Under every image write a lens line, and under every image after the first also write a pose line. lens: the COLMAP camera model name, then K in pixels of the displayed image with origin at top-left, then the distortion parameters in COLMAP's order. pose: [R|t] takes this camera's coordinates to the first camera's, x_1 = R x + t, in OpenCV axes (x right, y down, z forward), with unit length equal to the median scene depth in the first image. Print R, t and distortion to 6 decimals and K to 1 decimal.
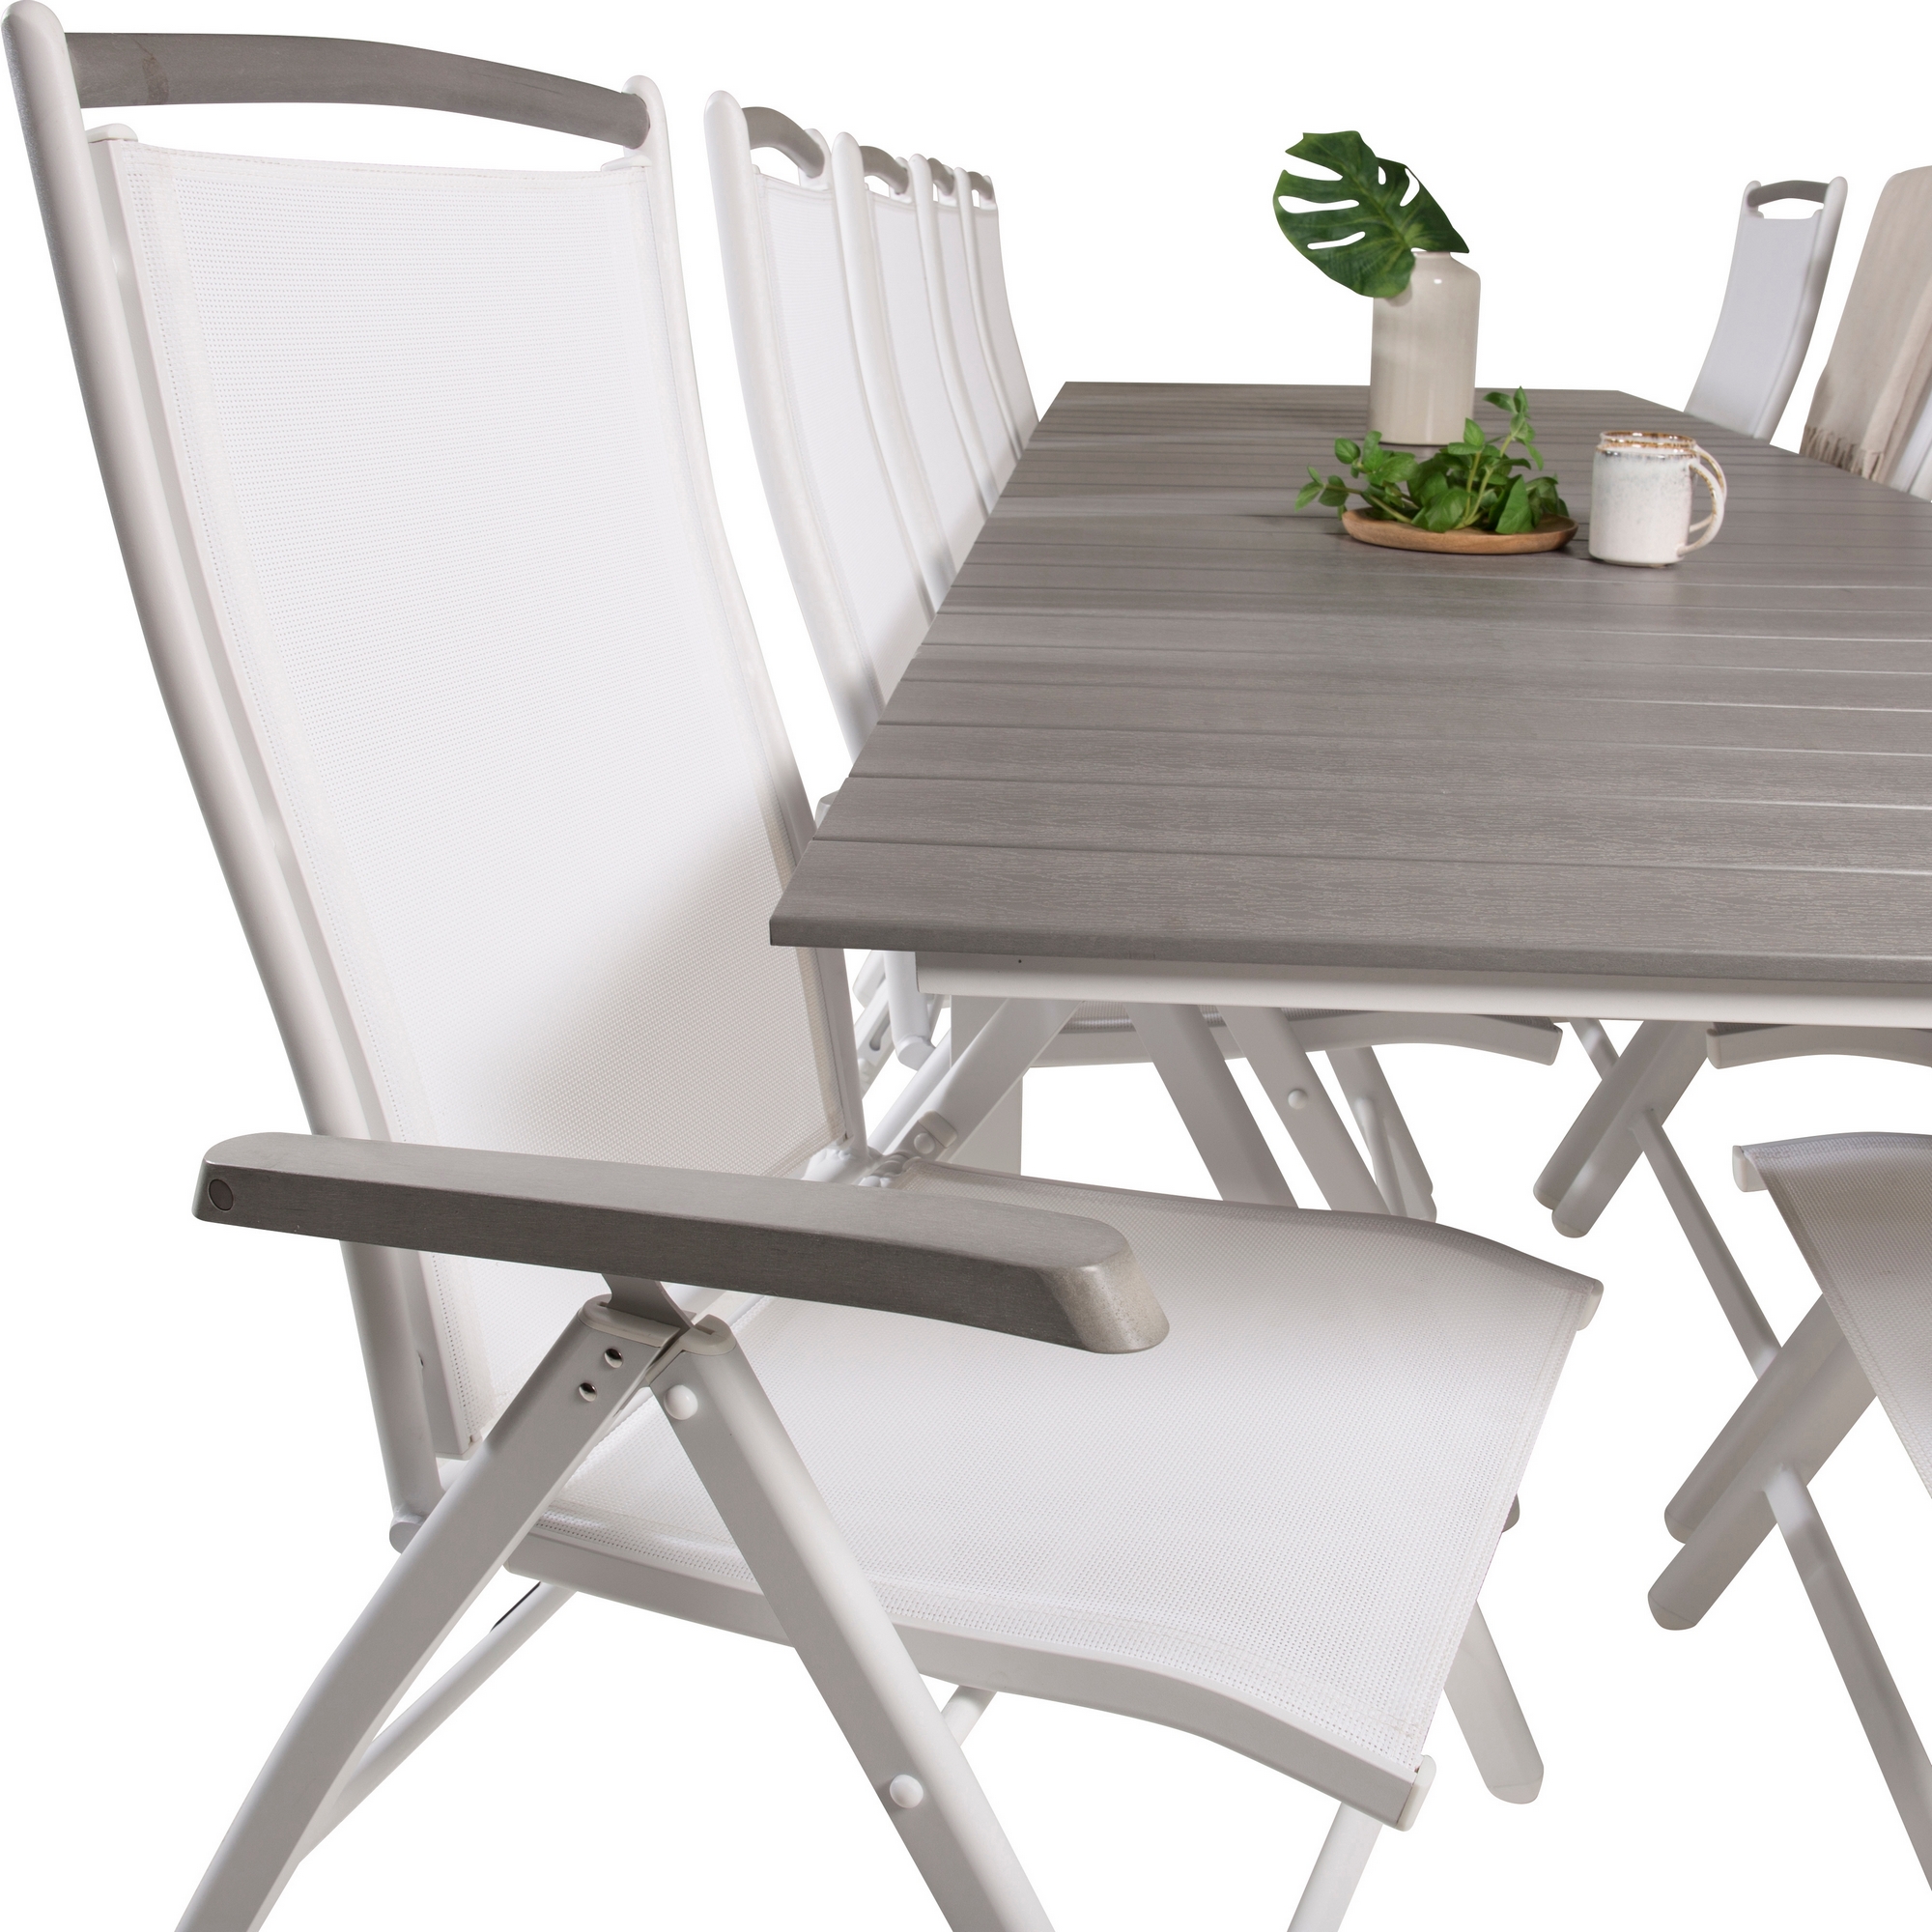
lens RADIAL K [[2188.5, 0, 965.3], [0, 2188.5, 967.5], [0, 0, 1]] dist [-0.080119, 0.000000]
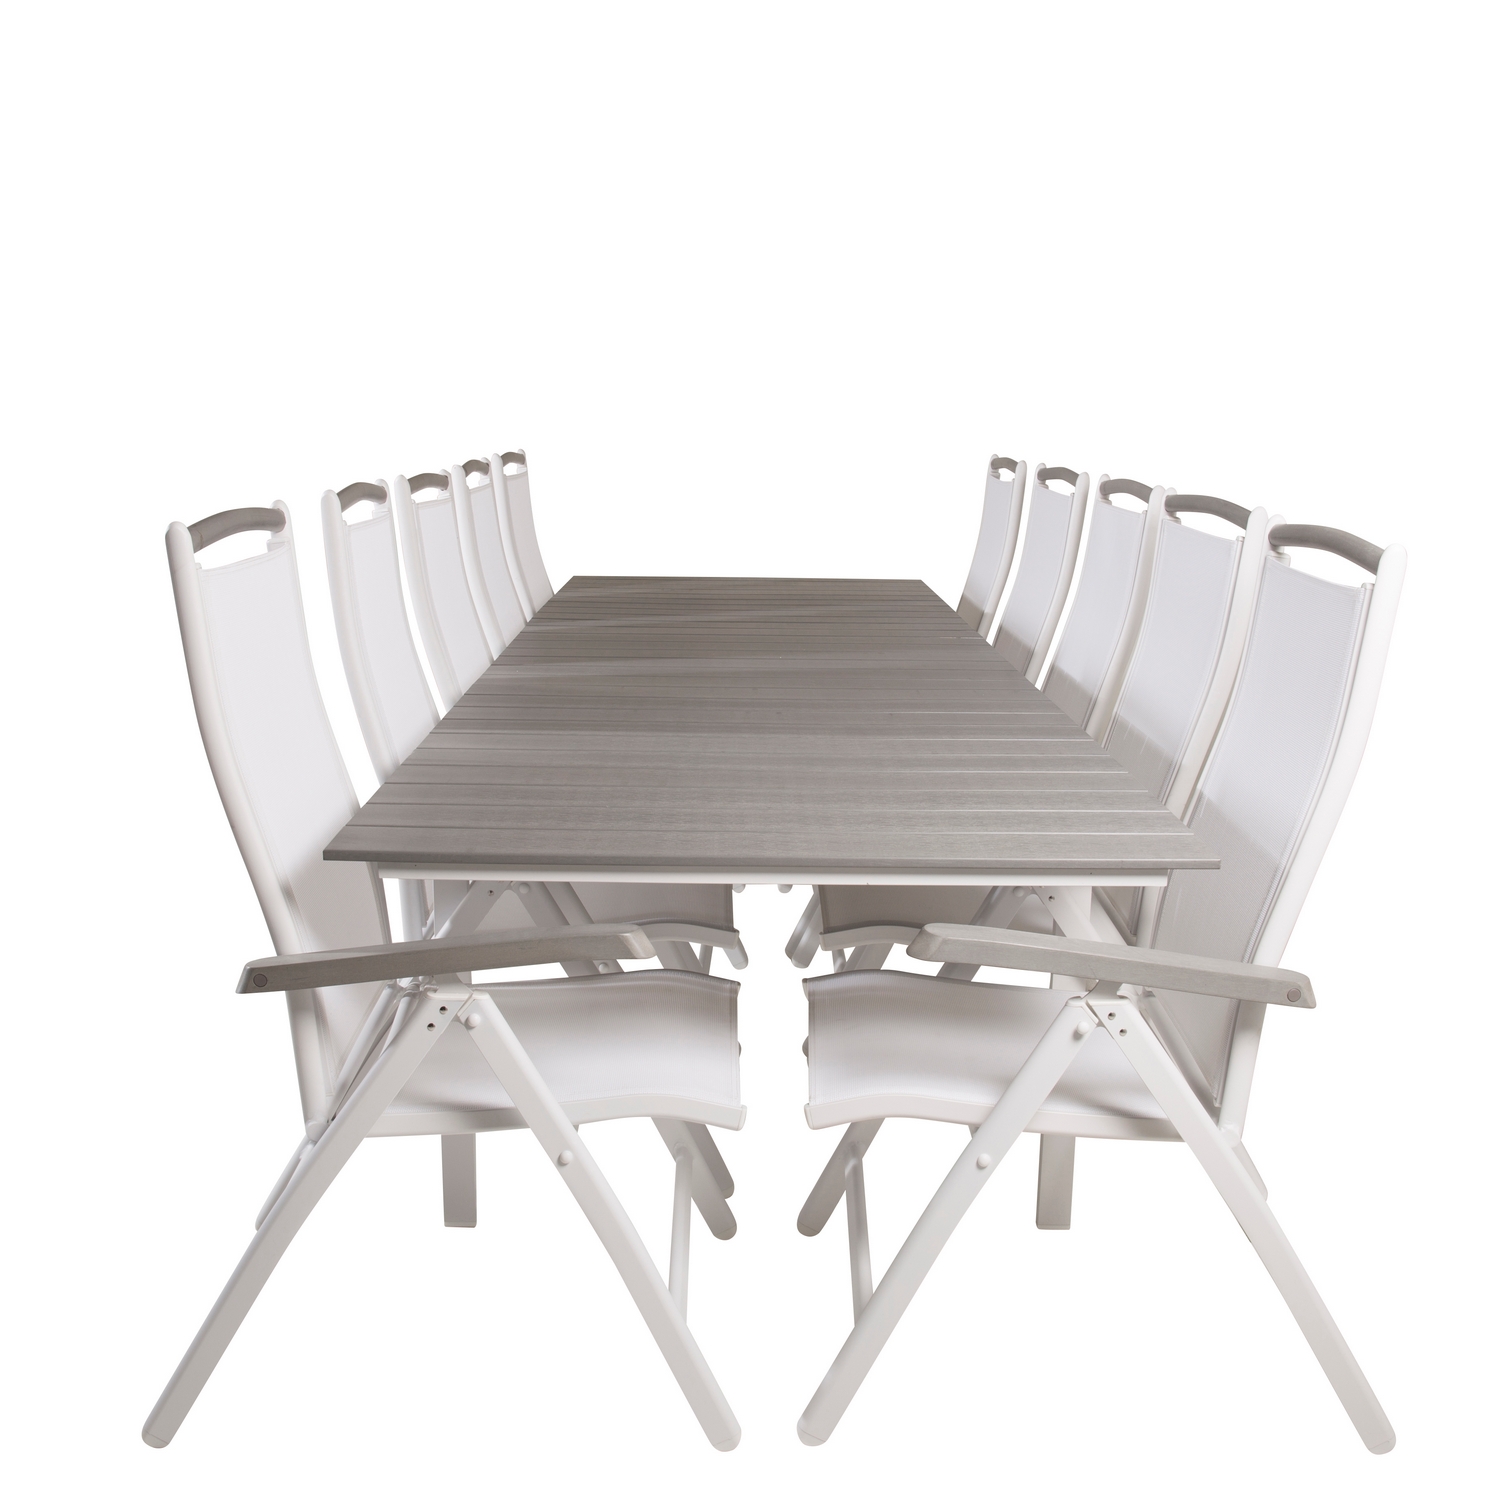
lens RADIAL K [[1825.6, 0, 748.7], [0, 1825.6, 746.4], [0, 0, 1]] dist [-0.068354, 0.000000]
pose [[0.995882, -0.008199, 0.090282, 0.075260], [0.020913, 0.989818, -0.140791, 0.057402], [-0.088209, 0.142099, 0.985914, -0.415754]]
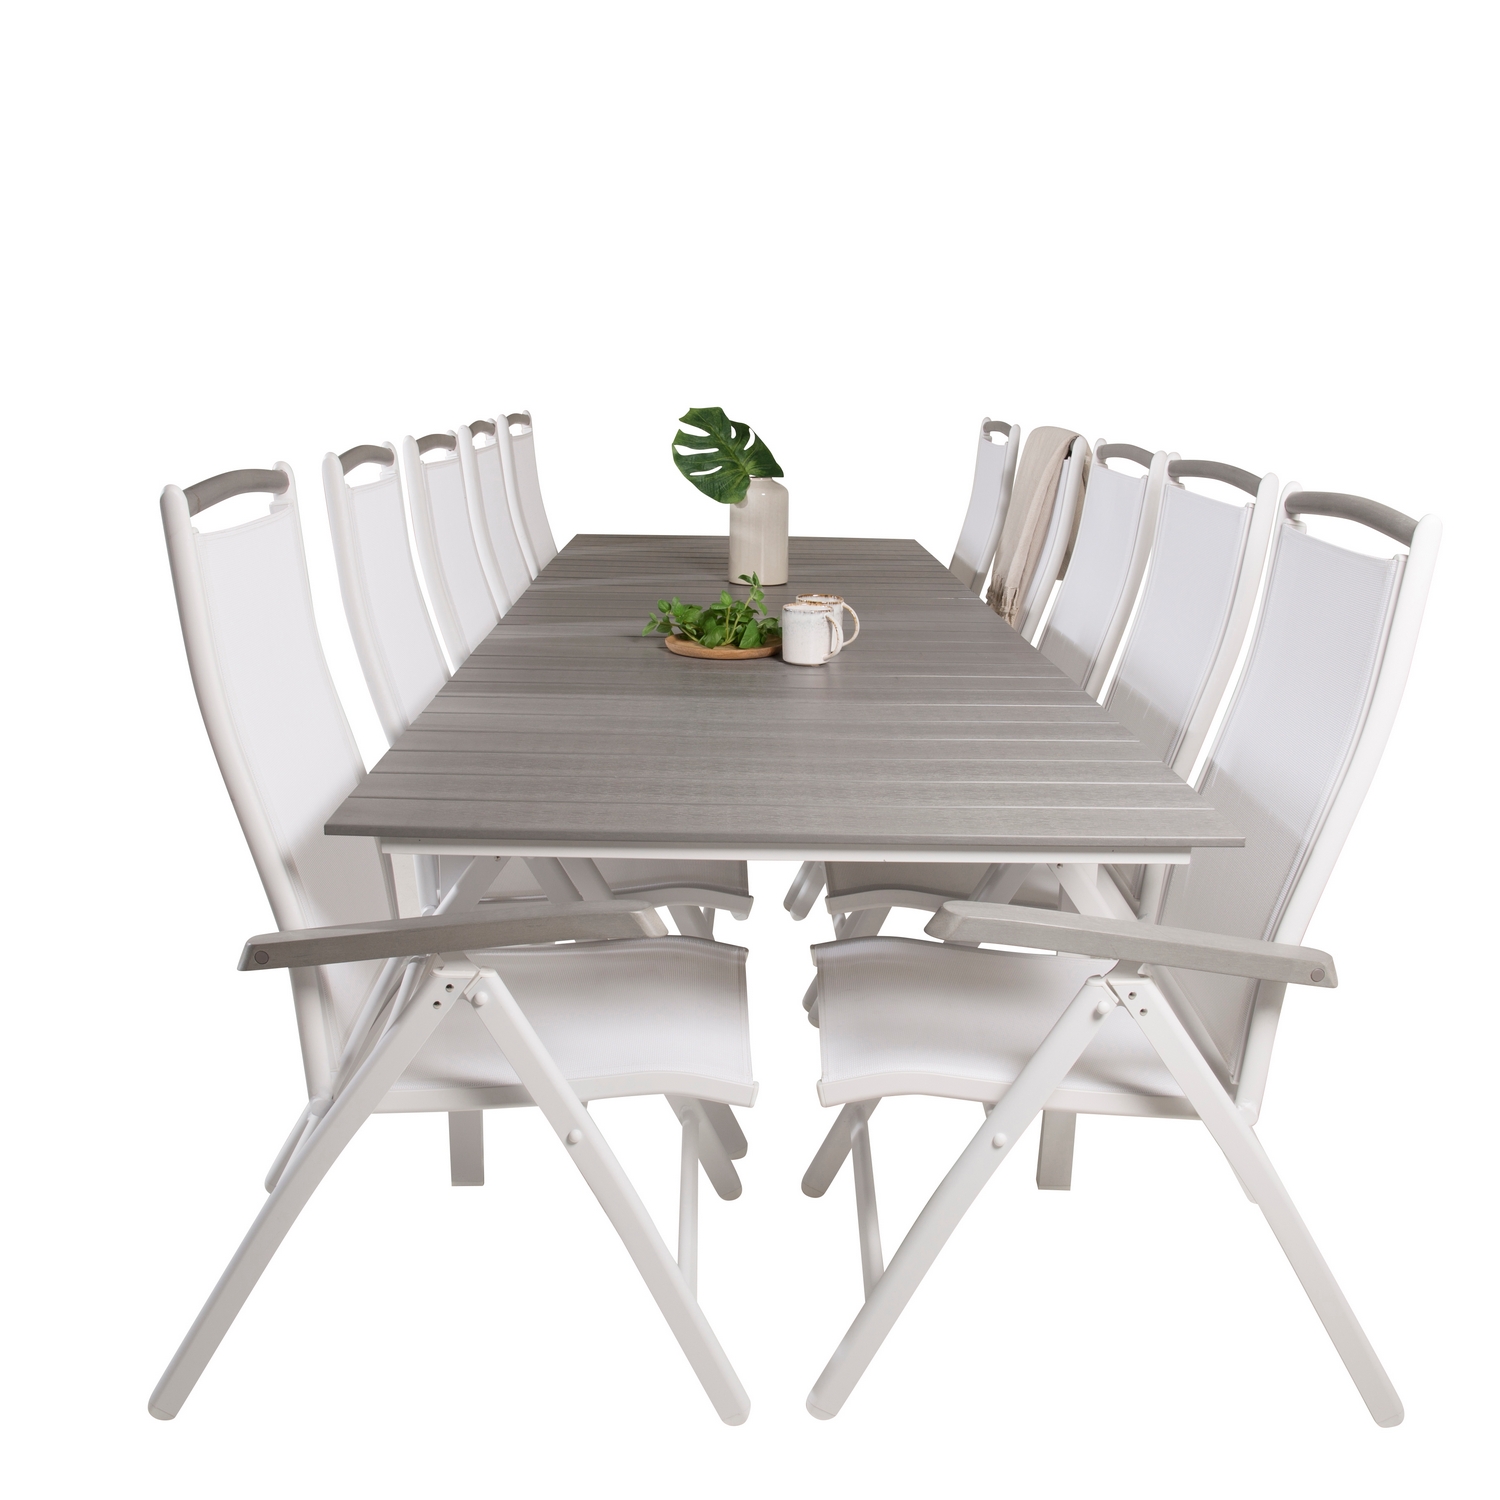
lens RADIAL K [[1699.1, 0, 754.3], [0, 1699.1, 752.3], [0, 0, 1]] dist [-0.080119, 0.000000]
pose [[0.994953, -0.008284, 0.099998, 0.071701], [0.018733, 0.994400, -0.104008, 0.036092], [-0.098577, 0.105356, 0.989537, -0.347781]]
